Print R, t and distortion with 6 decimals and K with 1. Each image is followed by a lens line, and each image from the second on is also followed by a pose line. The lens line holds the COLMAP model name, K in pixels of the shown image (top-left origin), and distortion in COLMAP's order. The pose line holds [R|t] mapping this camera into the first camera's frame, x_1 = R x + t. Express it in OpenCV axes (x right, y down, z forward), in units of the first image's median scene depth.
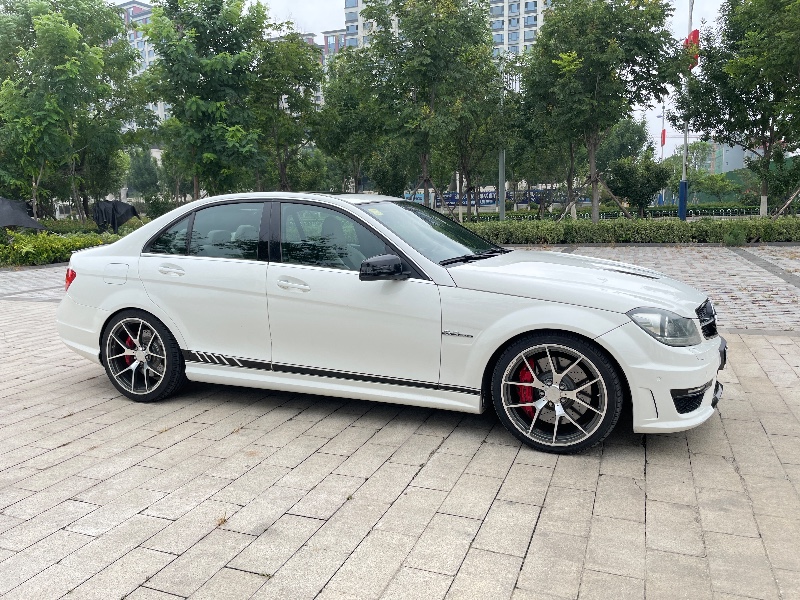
lens RADIAL K [[602.5, 0, 400.0], [0, 602.5, 300.0], [0, 0, 1]] dist [0.060639, -0.086893]
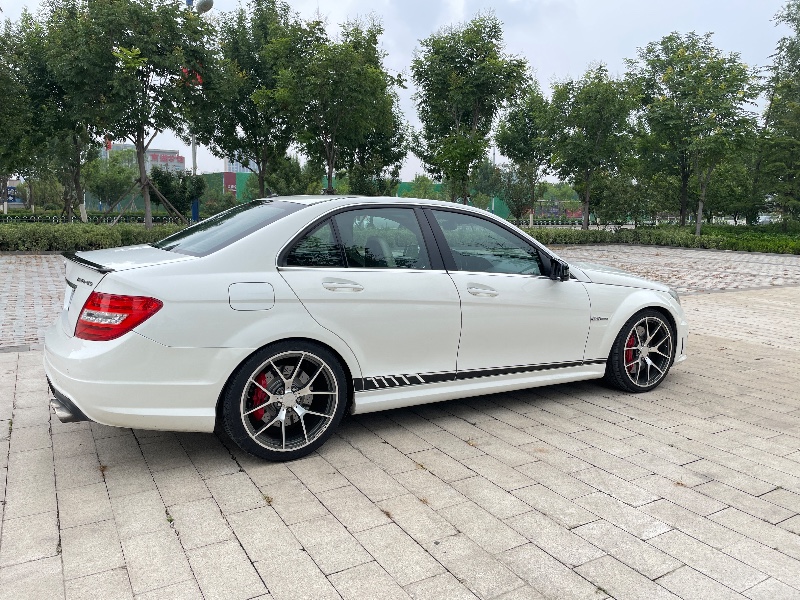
lens RADIAL K [[602.5, 0, 400.0], [0, 602.5, 300.0], [0, 0, 1]] dist [0.060639, -0.086893]
pose [[0.619033, -0.074310, 0.781842, -1.110299], [0.084999, 0.996005, 0.027366, -0.051596], [-0.780752, 0.049515, 0.622876, 0.487019]]
